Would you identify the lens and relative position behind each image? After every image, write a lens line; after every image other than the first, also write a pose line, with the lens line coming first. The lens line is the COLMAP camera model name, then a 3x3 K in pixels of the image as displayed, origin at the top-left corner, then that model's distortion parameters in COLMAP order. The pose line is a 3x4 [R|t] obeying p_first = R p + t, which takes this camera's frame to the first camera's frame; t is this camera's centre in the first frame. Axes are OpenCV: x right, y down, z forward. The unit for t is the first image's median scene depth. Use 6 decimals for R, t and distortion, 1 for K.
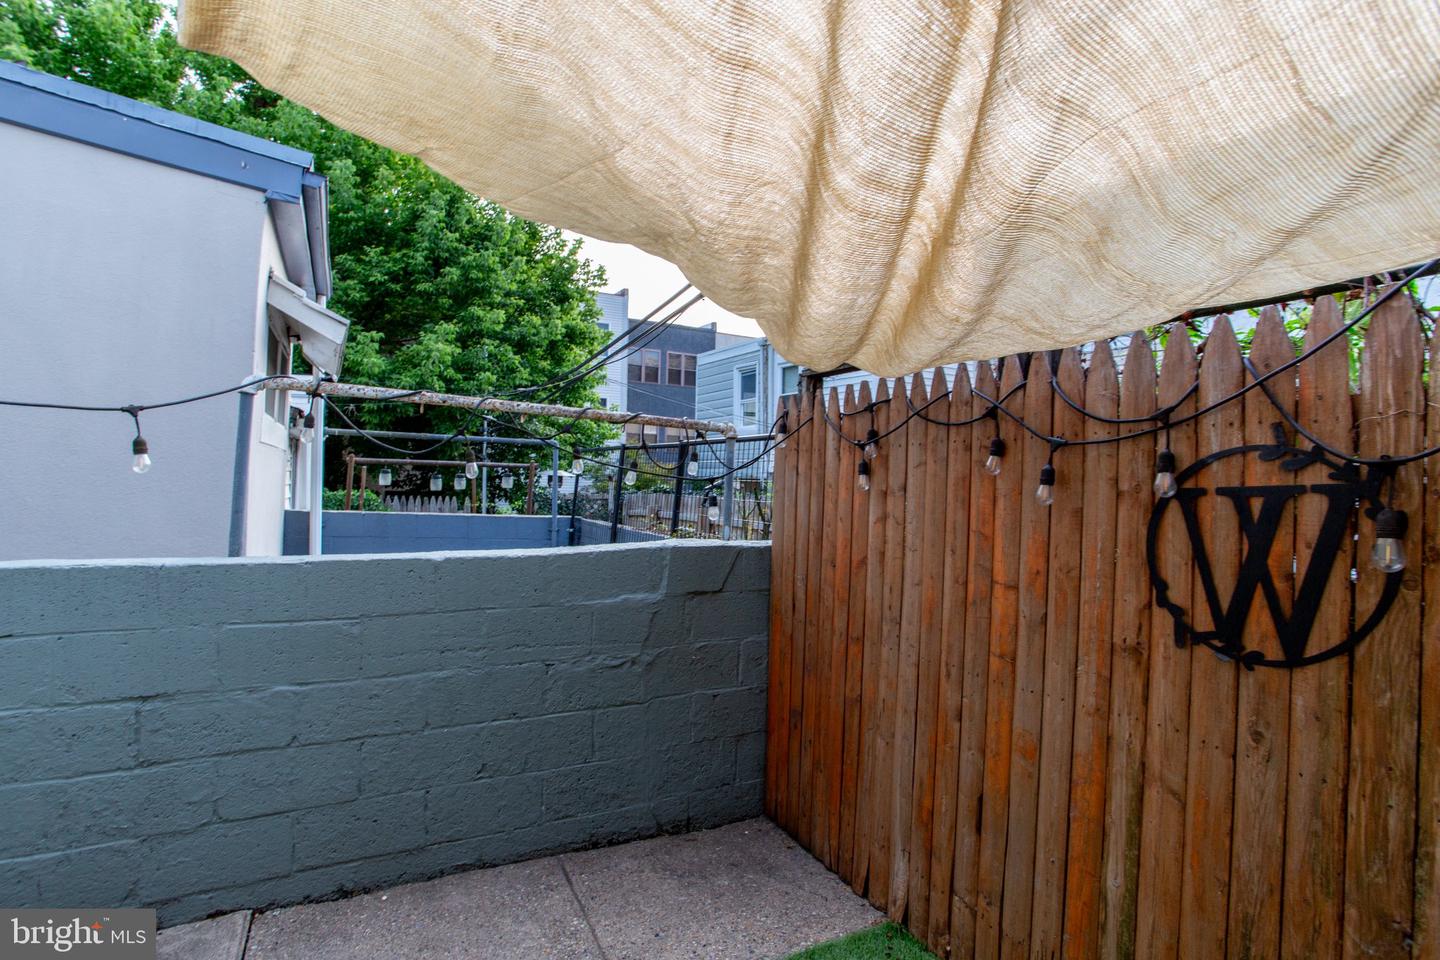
lens RADIAL K [[699.0, 0, 714.4], [0, 699.0, 474.1], [0, 0, 1]] dist [-0.070370, 0.030512]
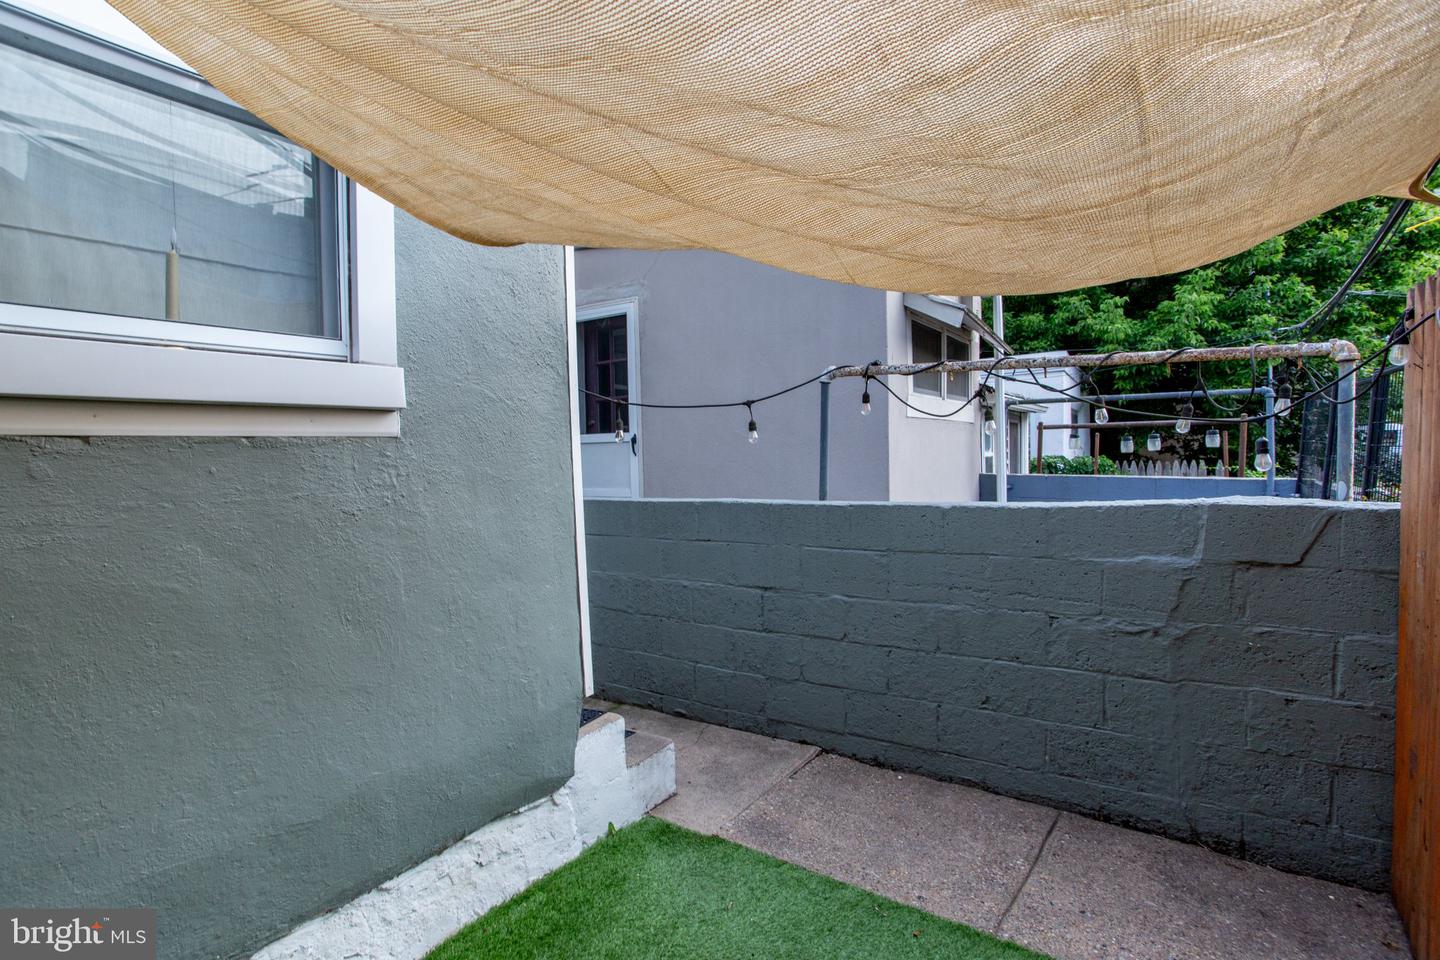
lens RADIAL K [[679.2, 0, 720.3], [0, 679.2, 471.4], [0, 0, 1]] dist [-0.067623, 0.028666]
pose [[0.488291, -0.012288, -0.872595, 0.394754], [0.047515, 0.998792, 0.012523, 0.032799], [0.871387, -0.047577, 0.488285, 0.132918]]
